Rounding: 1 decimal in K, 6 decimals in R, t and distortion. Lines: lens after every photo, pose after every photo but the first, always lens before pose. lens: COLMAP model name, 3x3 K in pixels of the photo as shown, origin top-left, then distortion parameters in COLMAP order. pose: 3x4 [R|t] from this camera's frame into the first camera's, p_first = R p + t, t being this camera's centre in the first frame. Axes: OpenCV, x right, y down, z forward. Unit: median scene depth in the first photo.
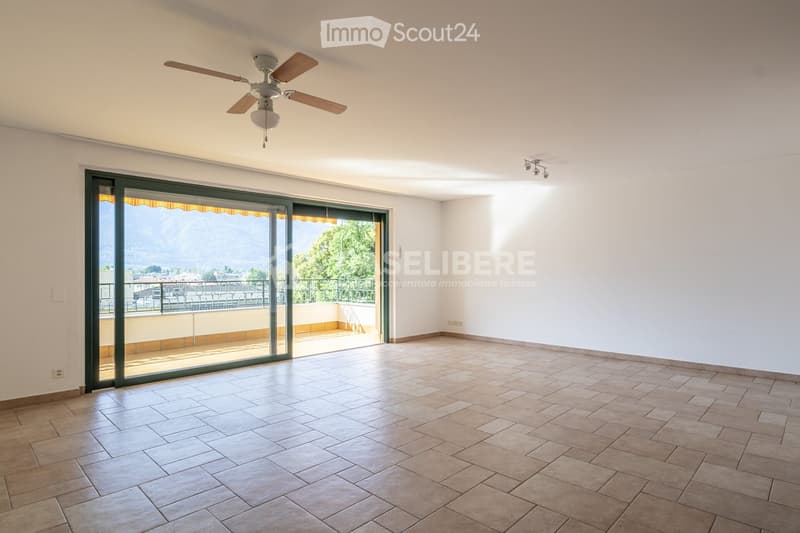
lens RADIAL K [[434.5, 0, 399.2], [0, 434.5, 273.3], [0, 0, 1]] dist [-0.008899, 0.004036]
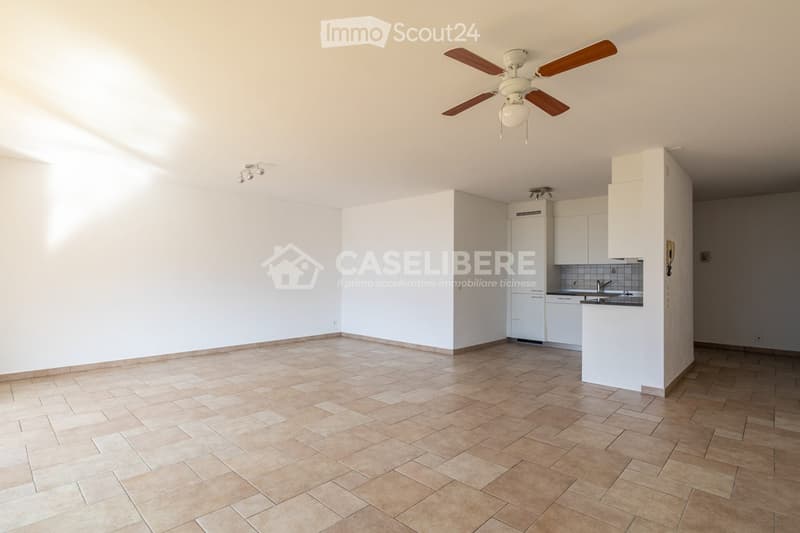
lens RADIAL K [[402.2, 0, 404.7], [0, 402.2, 266.9], [0, 0, 1]] dist [-0.005791, -0.002985]
pose [[-0.013559, 0.019010, 0.999727, -0.704958], [-0.002662, 0.999815, -0.019047, -0.001342], [-0.999905, -0.002920, -0.013506, 0.733618]]
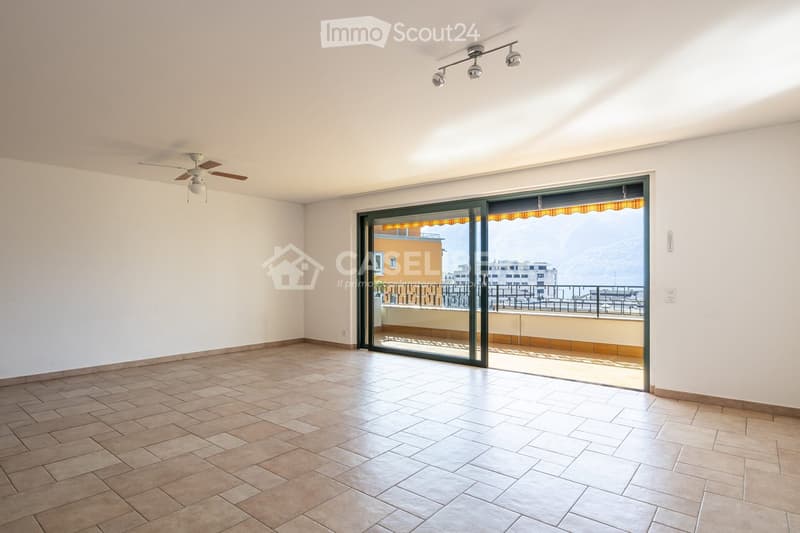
lens RADIAL K [[434.5, 0, 406.0], [0, 434.5, 269.9], [0, 0, 1]] dist [-0.008899, 0.004036]
pose [[0.089866, -0.012664, -0.995873, 0.902272], [-0.004790, 0.999902, -0.013148, -0.001910], [0.995942, 0.005952, 0.089796, 0.988605]]
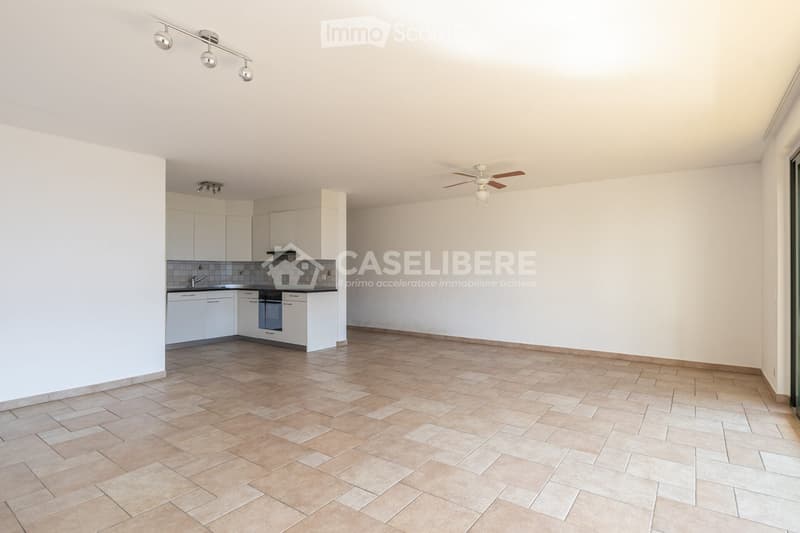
lens RADIAL K [[401.9, 0, 400.0], [0, 401.9, 273.2], [0, 0, 1]] dist [-0.001644, 0.000345]
pose [[-0.990235, 0.000923, -0.139406, 0.191974], [-0.000150, 0.999970, 0.007687, -0.005961], [0.139409, 0.007633, -0.990205, 1.637338]]
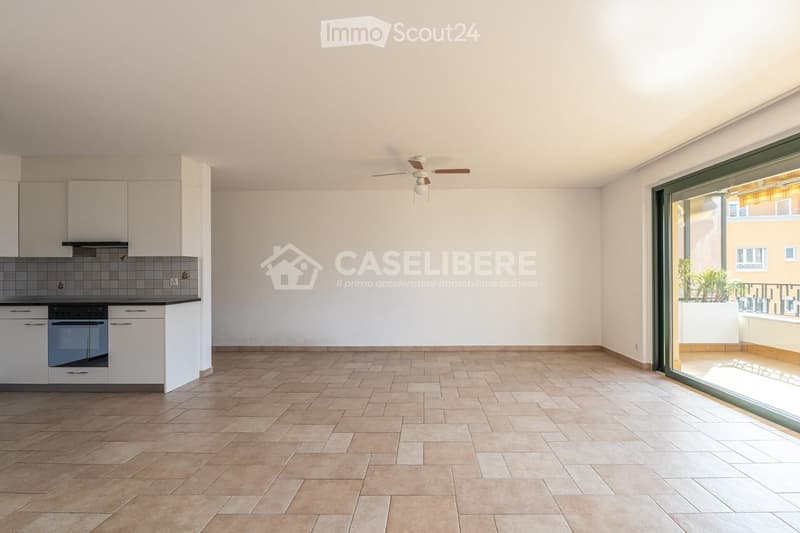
lens RADIAL K [[401.9, 0, 416.9], [0, 401.9, 275.4], [0, 0, 1]] dist [-0.001644, 0.000345]
pose [[-0.731393, 0.005814, -0.681932, 0.513289], [0.002763, 0.999981, 0.005563, -0.000061], [0.681951, 0.002184, -0.731394, 1.313976]]
